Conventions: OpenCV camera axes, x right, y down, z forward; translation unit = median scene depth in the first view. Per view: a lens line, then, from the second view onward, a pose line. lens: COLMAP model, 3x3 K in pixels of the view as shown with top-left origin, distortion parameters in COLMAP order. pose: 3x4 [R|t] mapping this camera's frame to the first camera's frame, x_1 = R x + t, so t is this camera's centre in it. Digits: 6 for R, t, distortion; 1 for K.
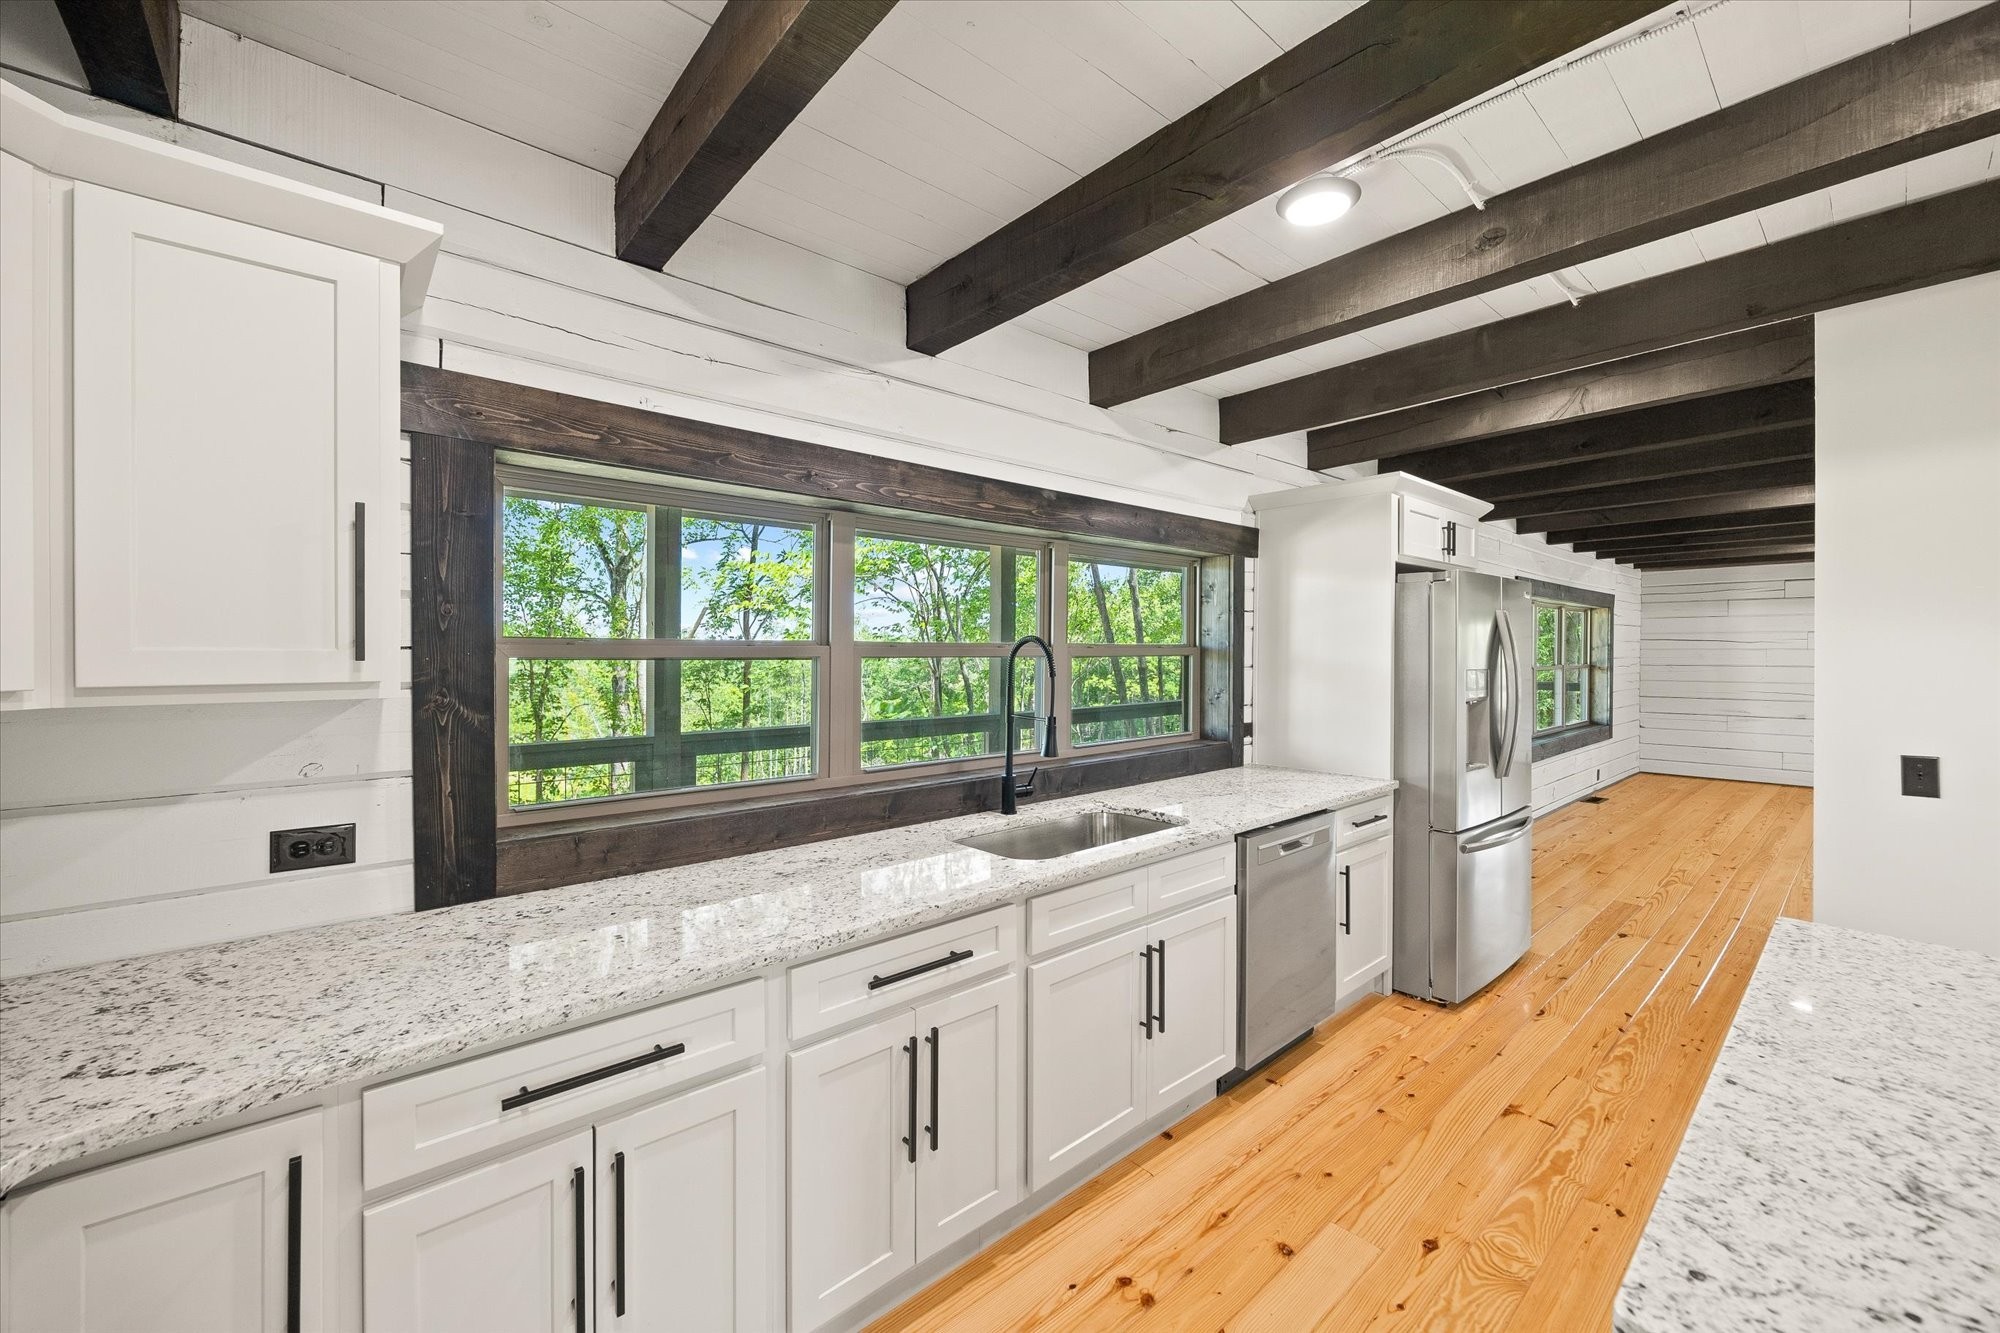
lens RADIAL K [[776.2, 0, 992.1], [0, 776.2, 651.3], [0, 0, 1]] dist [-0.000221, -0.000134]
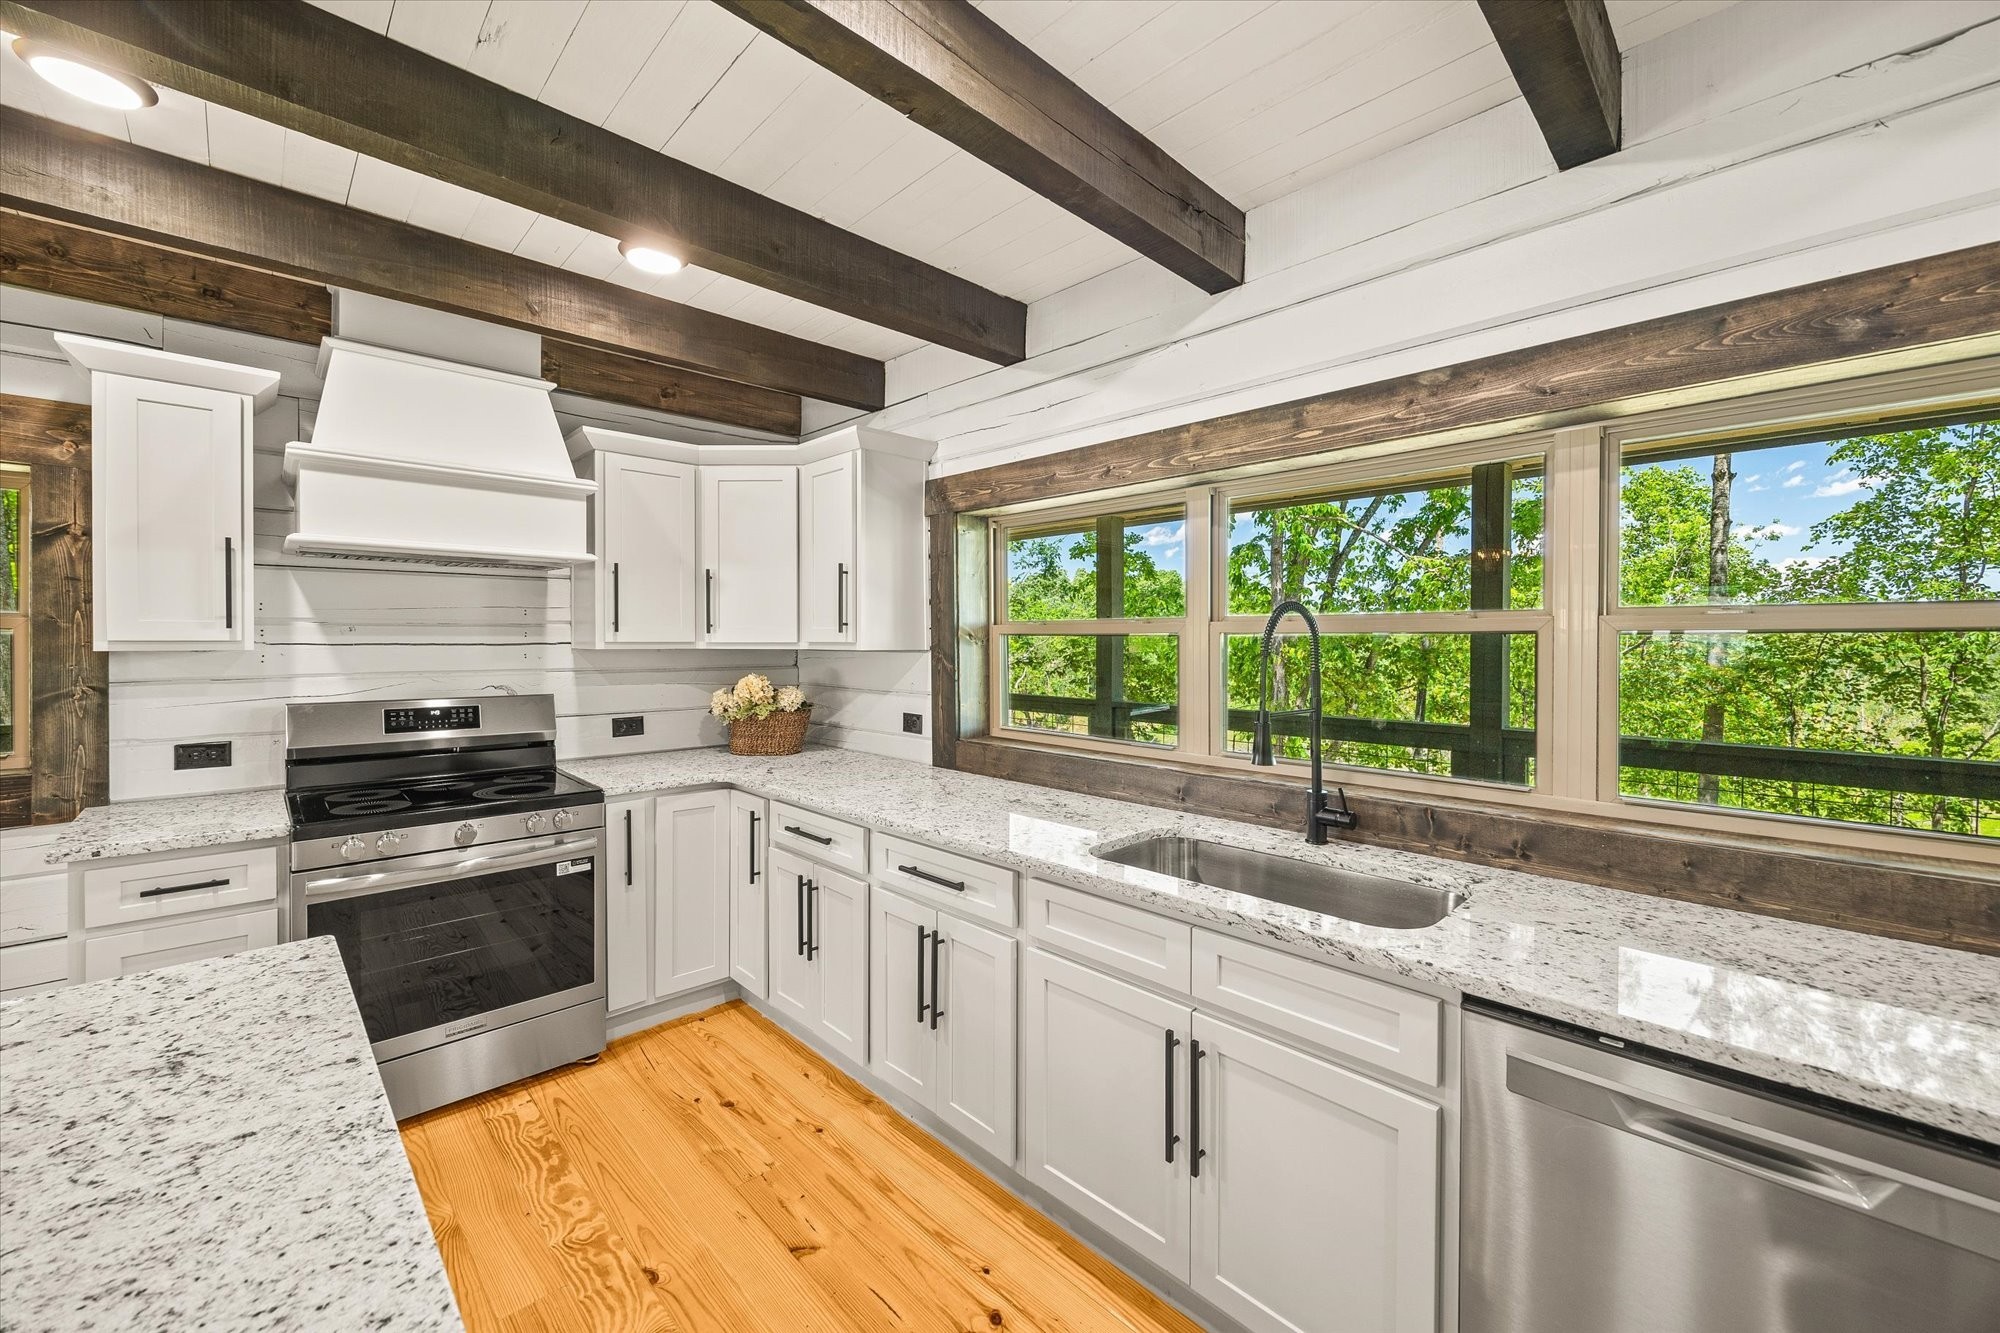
lens RADIAL K [[771.5, 0, 1005.6], [0, 771.5, 644.8], [0, 0, 1]] dist [-0.002126, -0.000307]
pose [[0.073057, 0.005145, -0.997314, 1.224112], [-0.002147, 0.999985, 0.005001, 0.027928], [0.997325, 0.001776, 0.073067, 1.086752]]
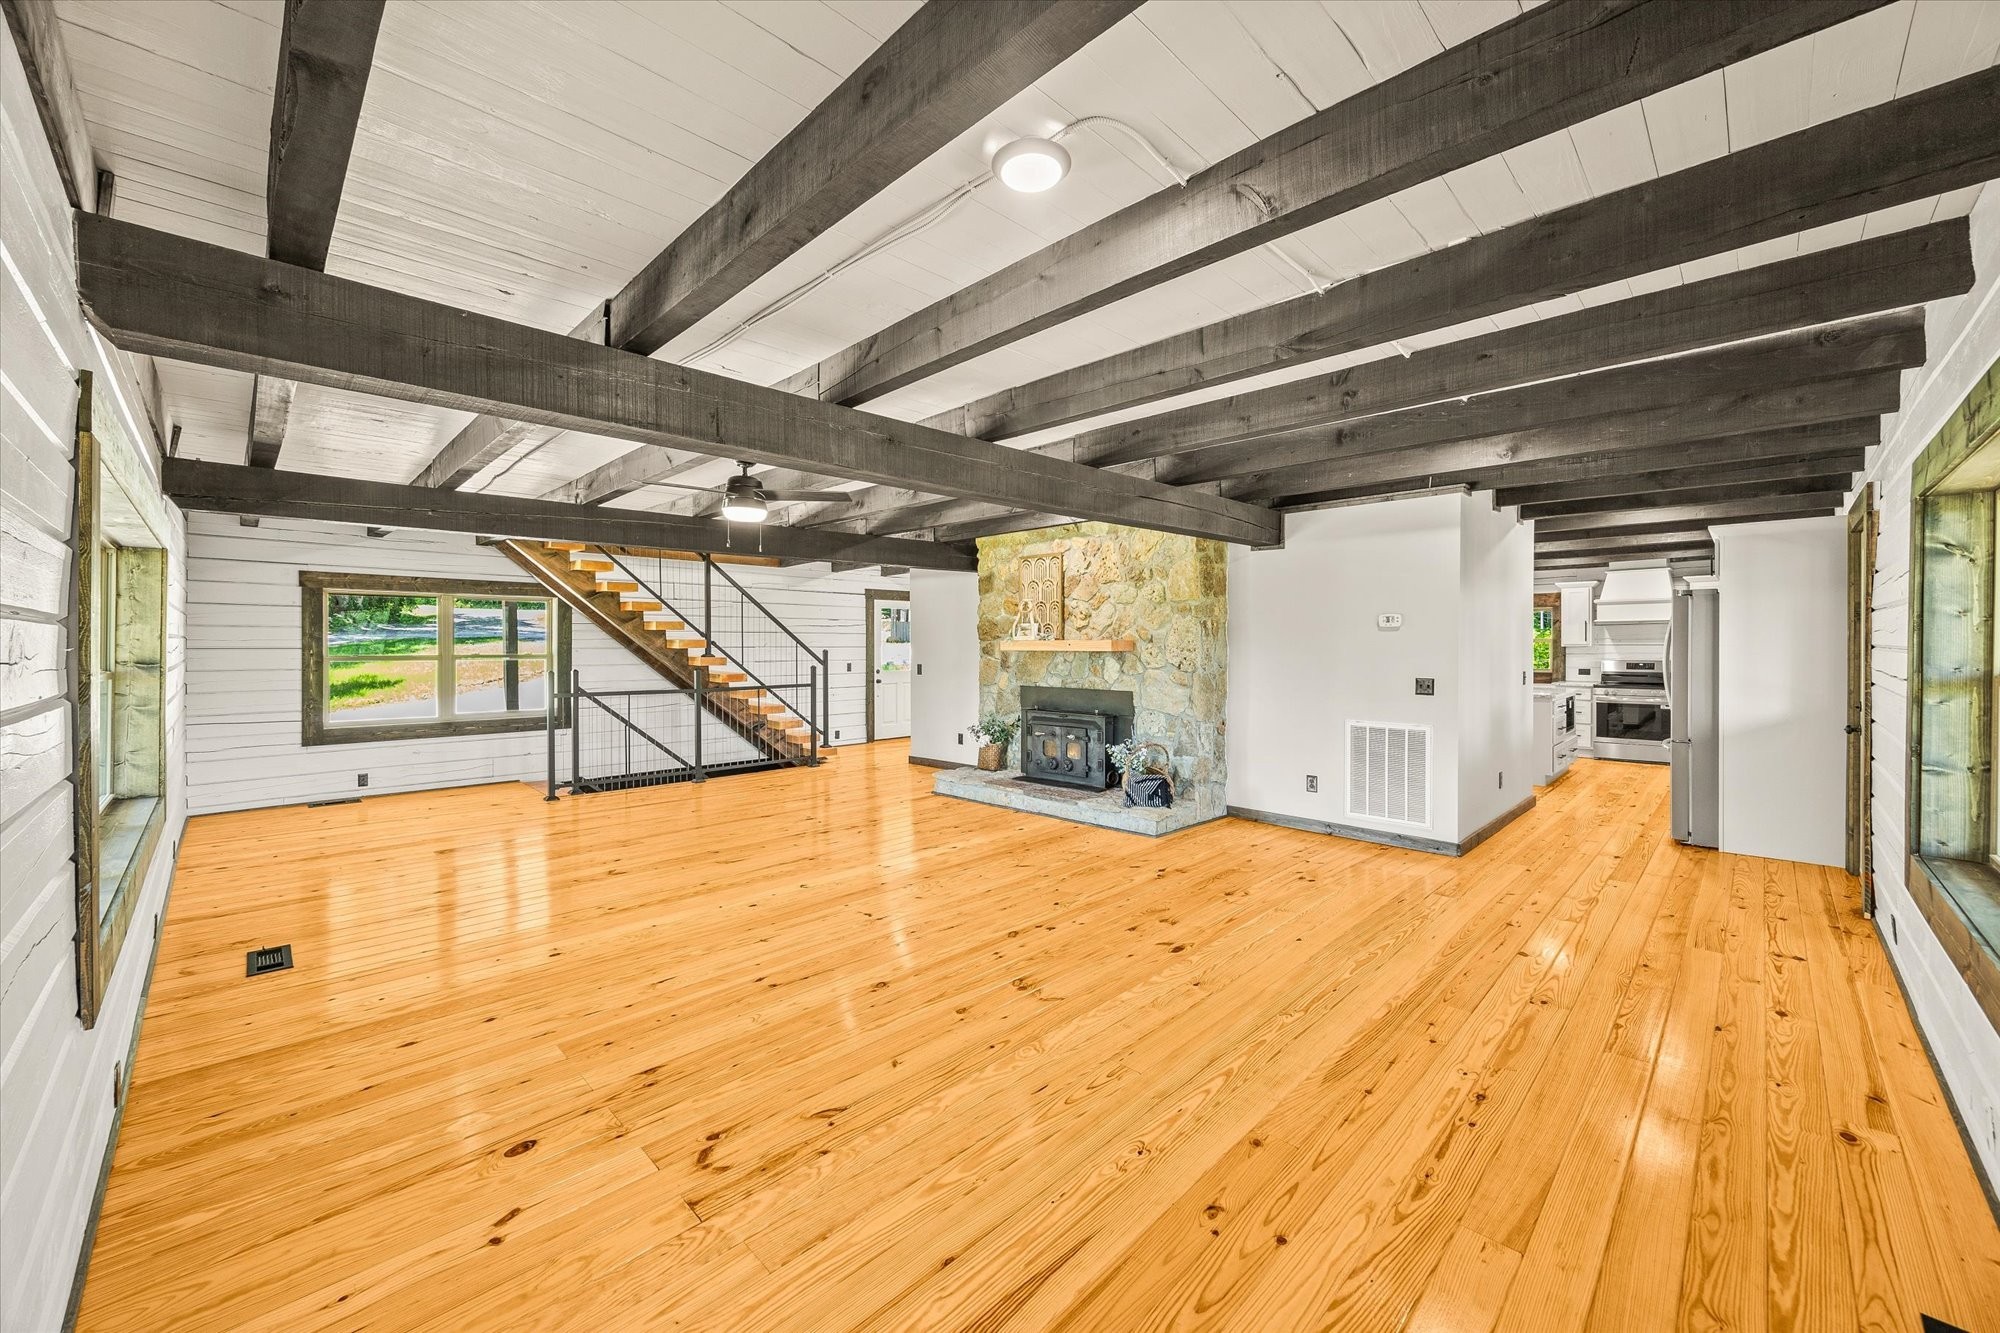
lens RADIAL K [[771.5, 0, 1005.6], [0, 771.5, 644.8], [0, 0, 1]] dist [-0.002126, -0.000307]
pose [[-0.996035, 0.001169, -0.088958, 2.925376], [0.000695, 0.999985, 0.005352, 0.013739], [0.088963, 0.005269, -0.996021, 3.138877]]
